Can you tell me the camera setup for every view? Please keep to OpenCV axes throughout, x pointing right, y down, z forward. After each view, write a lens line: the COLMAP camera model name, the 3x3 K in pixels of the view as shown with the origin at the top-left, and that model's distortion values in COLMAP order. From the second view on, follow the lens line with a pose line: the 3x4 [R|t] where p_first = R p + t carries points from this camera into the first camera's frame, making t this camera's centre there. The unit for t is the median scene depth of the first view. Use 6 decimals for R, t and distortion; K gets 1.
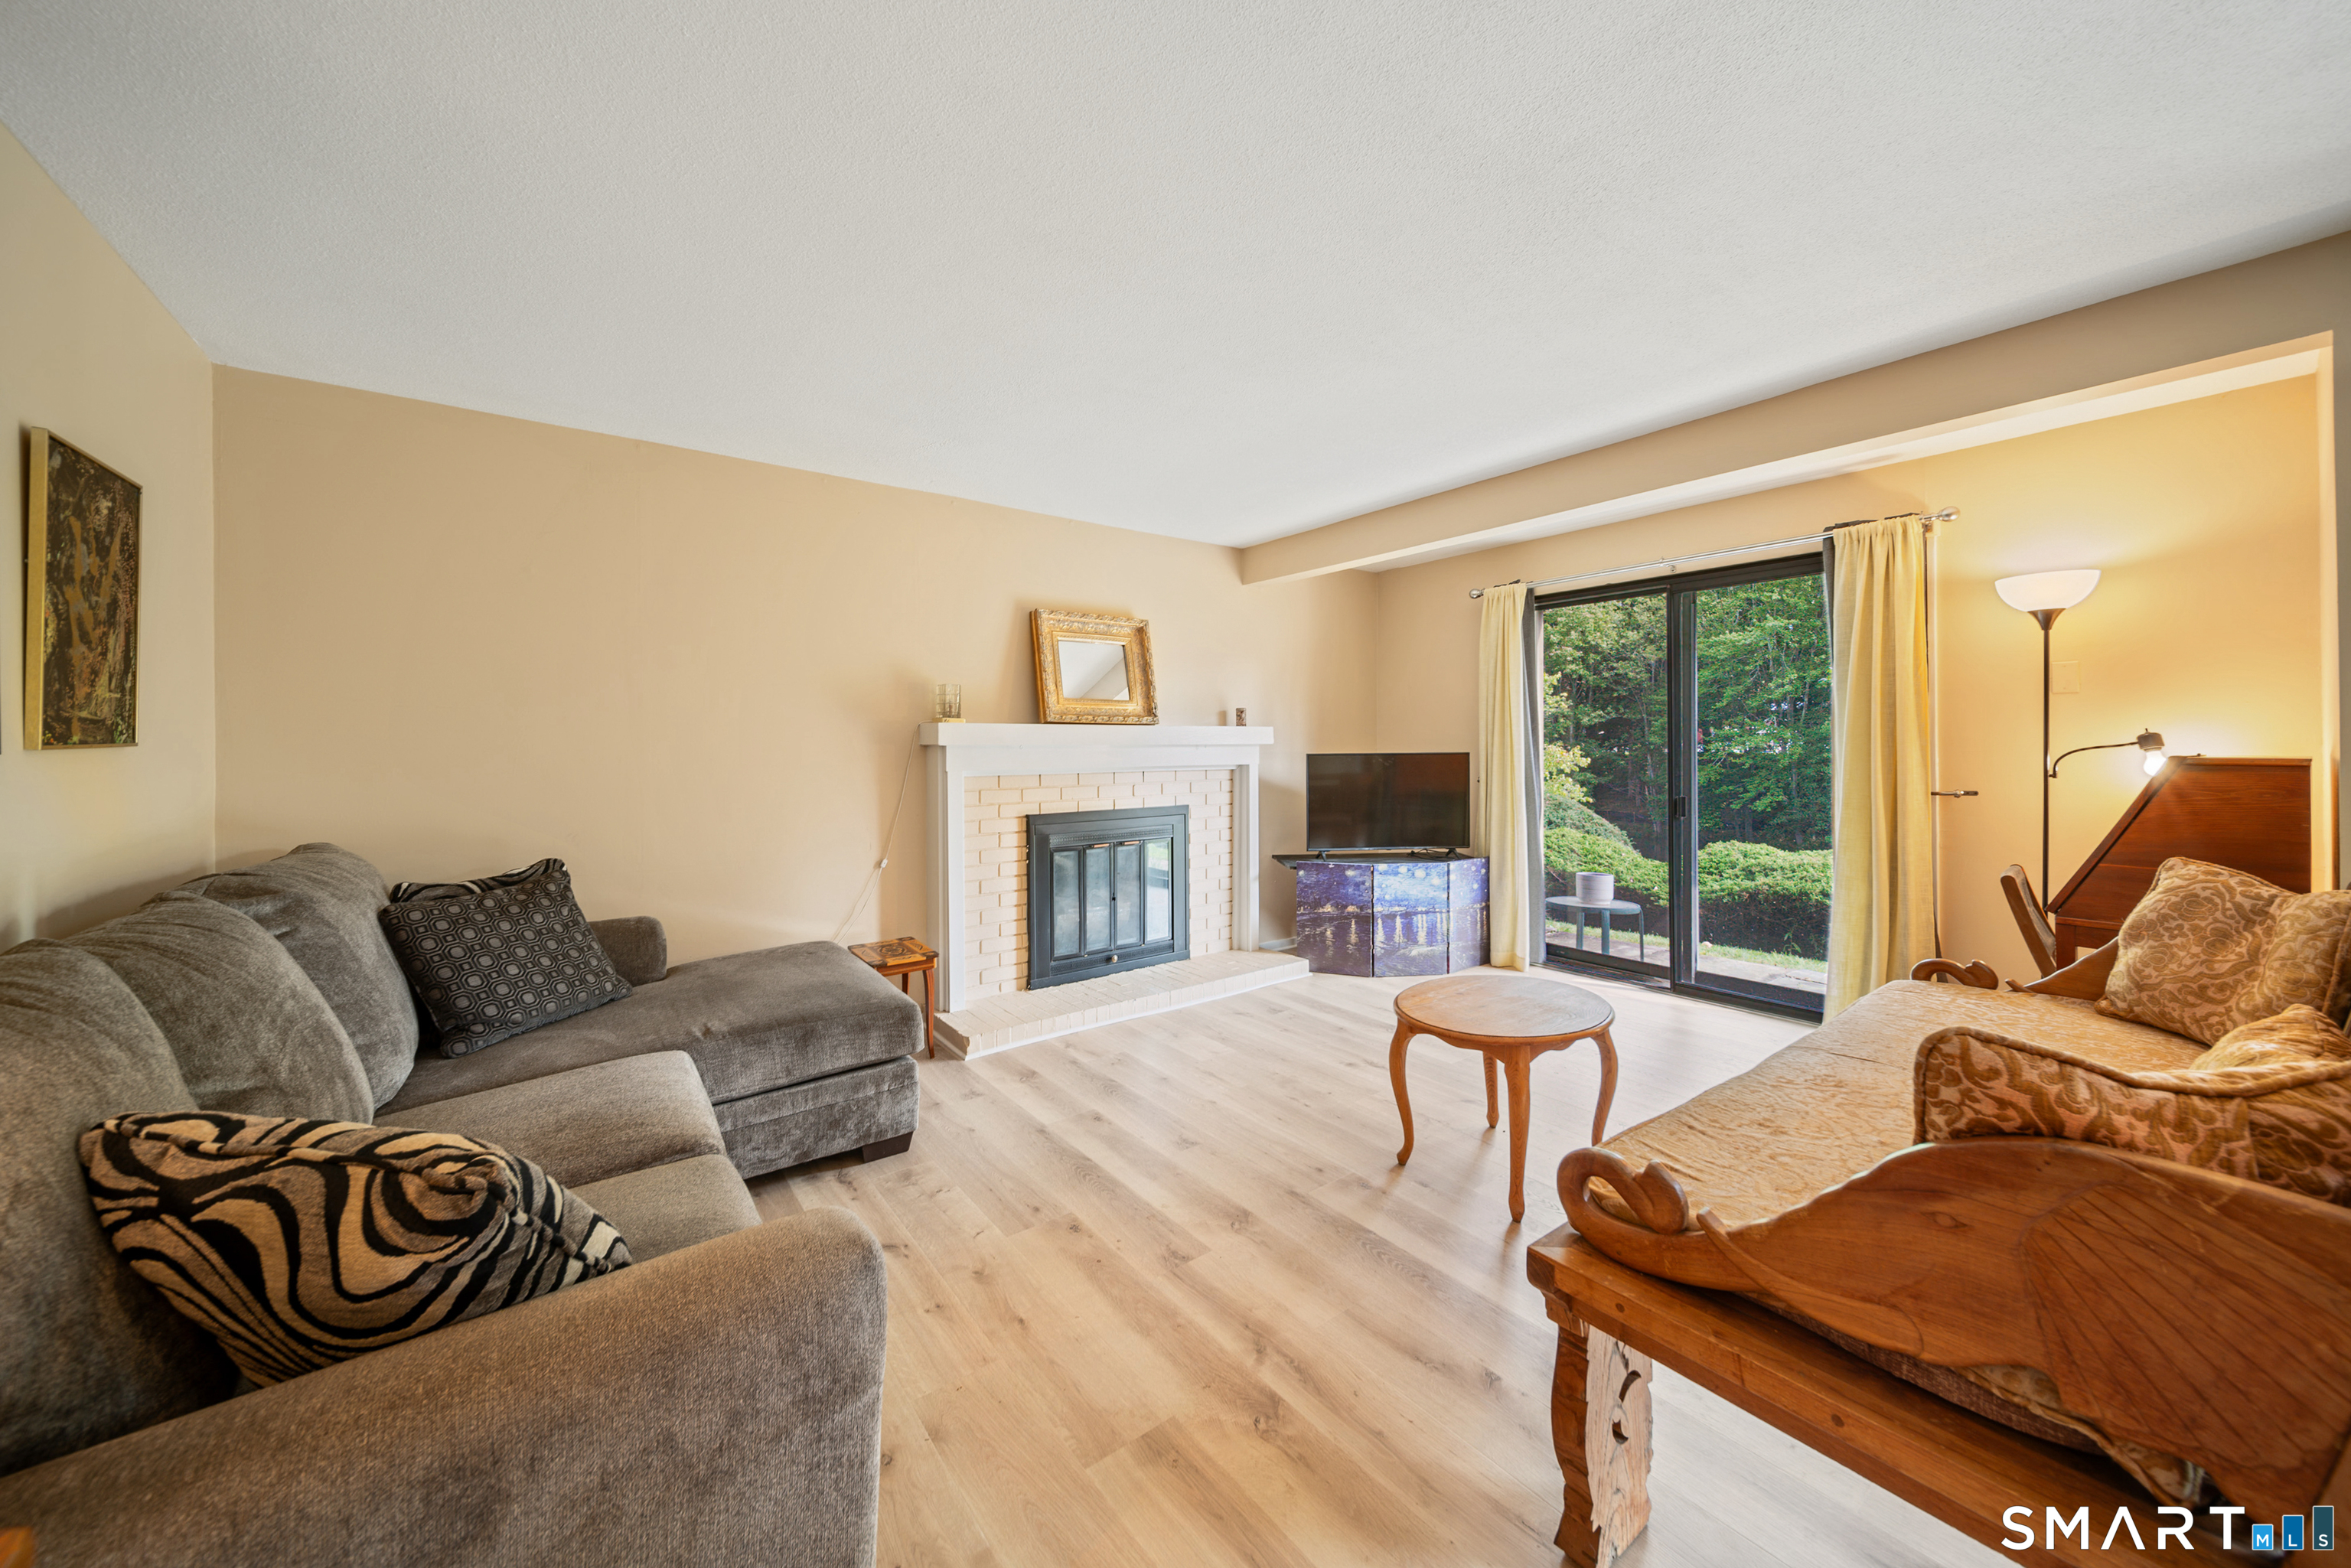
lens RADIAL K [[832.5, 0, 1176.4], [0, 832.5, 739.1], [0, 0, 1]] dist [-0.001191, -0.000141]
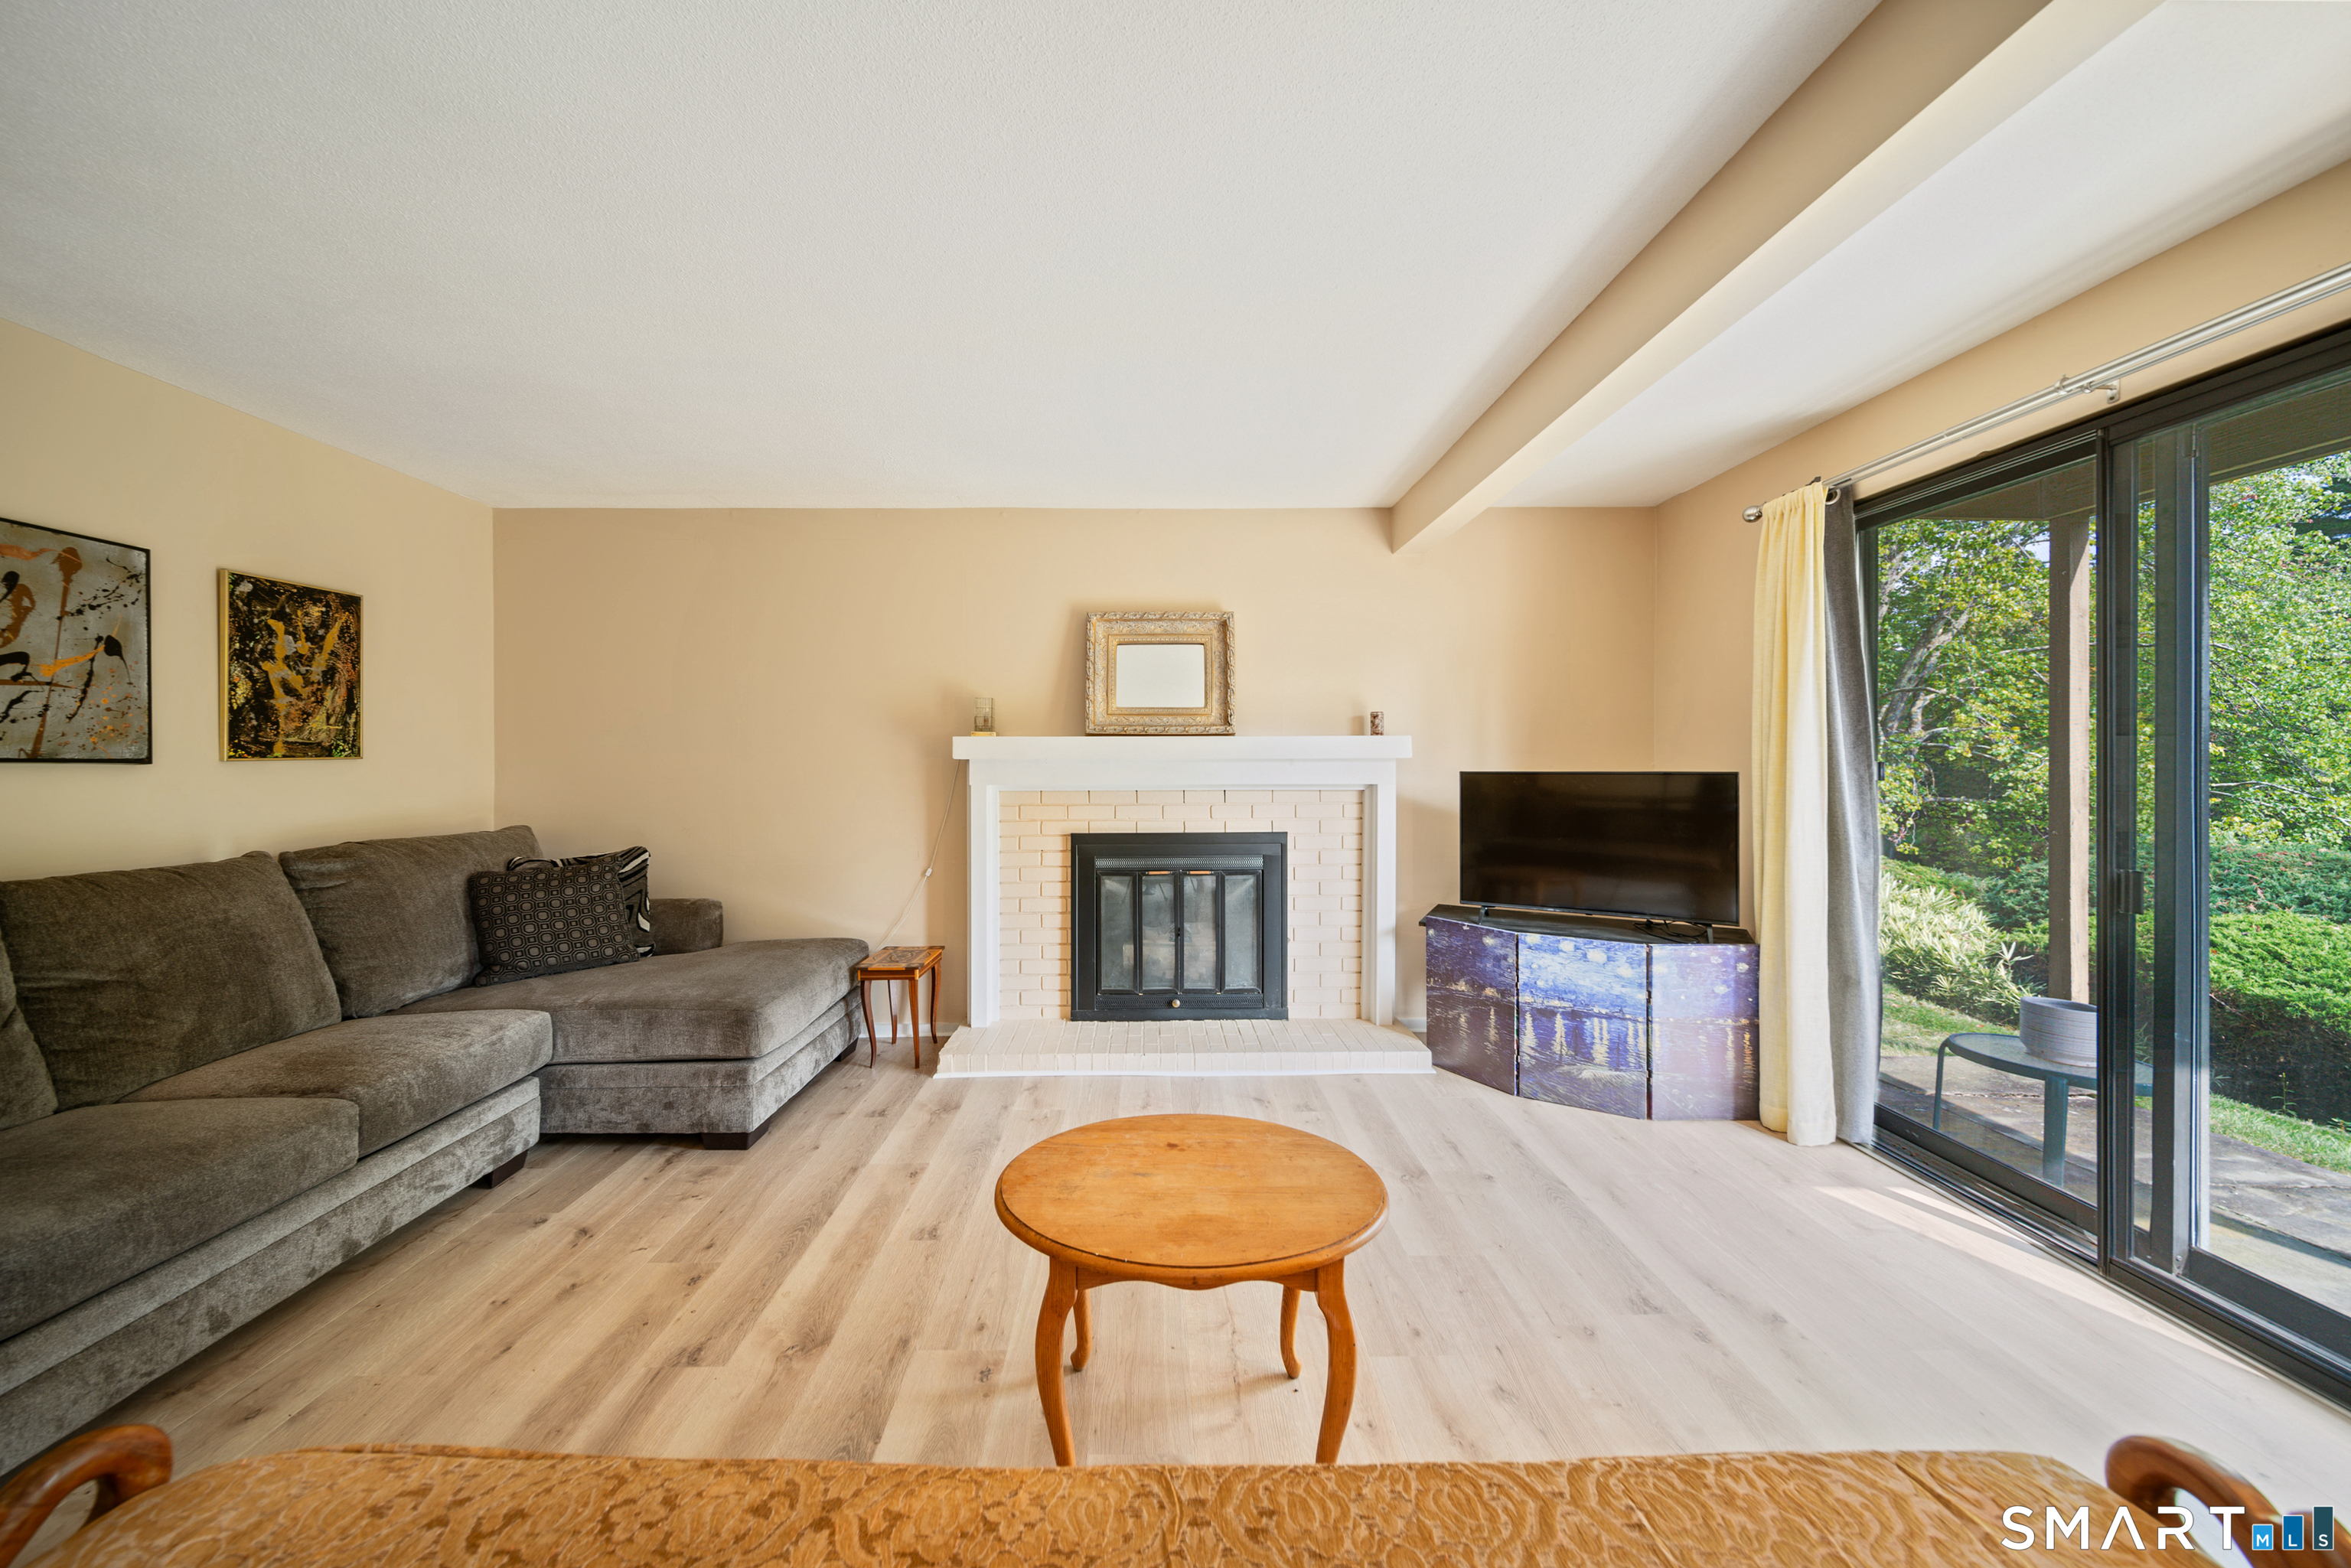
lens RADIAL K [[836.2, 0, 1168.5], [0, 836.2, 754.0], [0, 0, 1]] dist [-0.001428, -0.000575]
pose [[0.806926, -0.000254, -0.590652, 0.453645], [0.002473, 0.999993, 0.002949, -0.000636], [0.590647, -0.003840, 0.806921, 0.297731]]
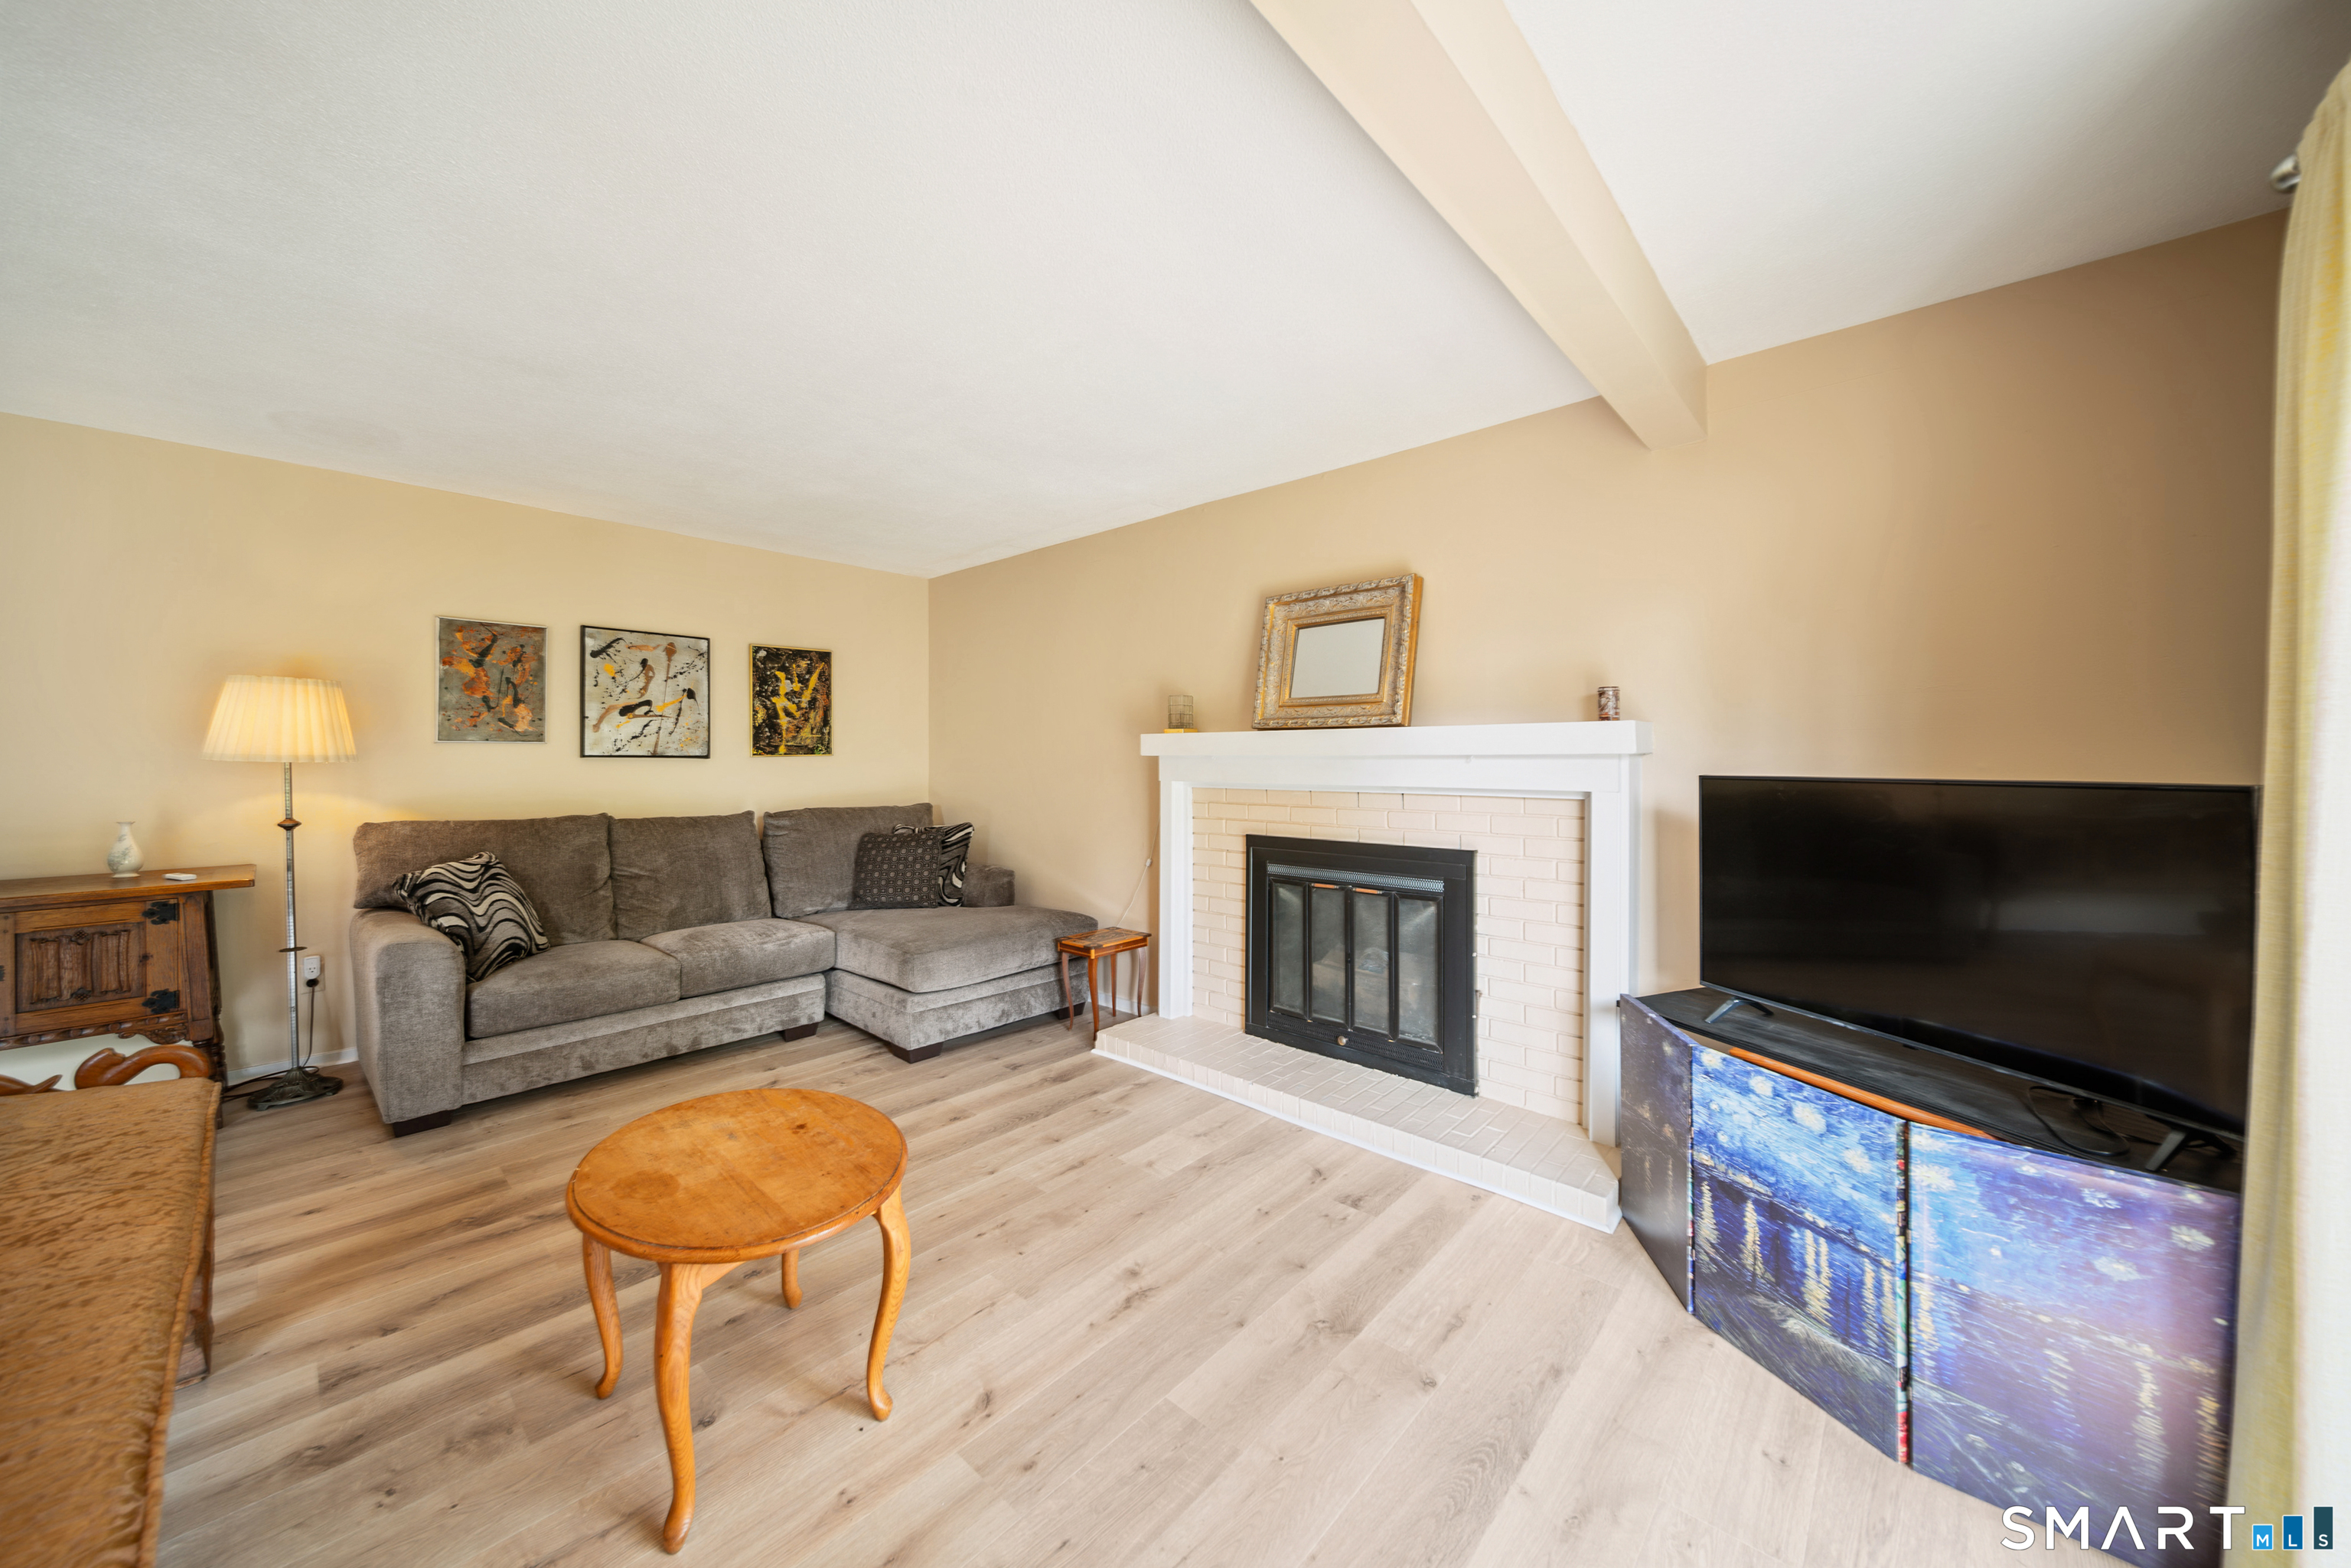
lens RADIAL K [[836.6, 0, 1160.5], [0, 836.6, 750.6], [0, 0, 1]] dist [0.000417, -0.000368]
pose [[0.172086, -0.003273, -0.985077, 0.664336], [0.007648, 0.999969, -0.001986, 0.002917], [0.985052, -0.007192, 0.172105, 0.735811]]
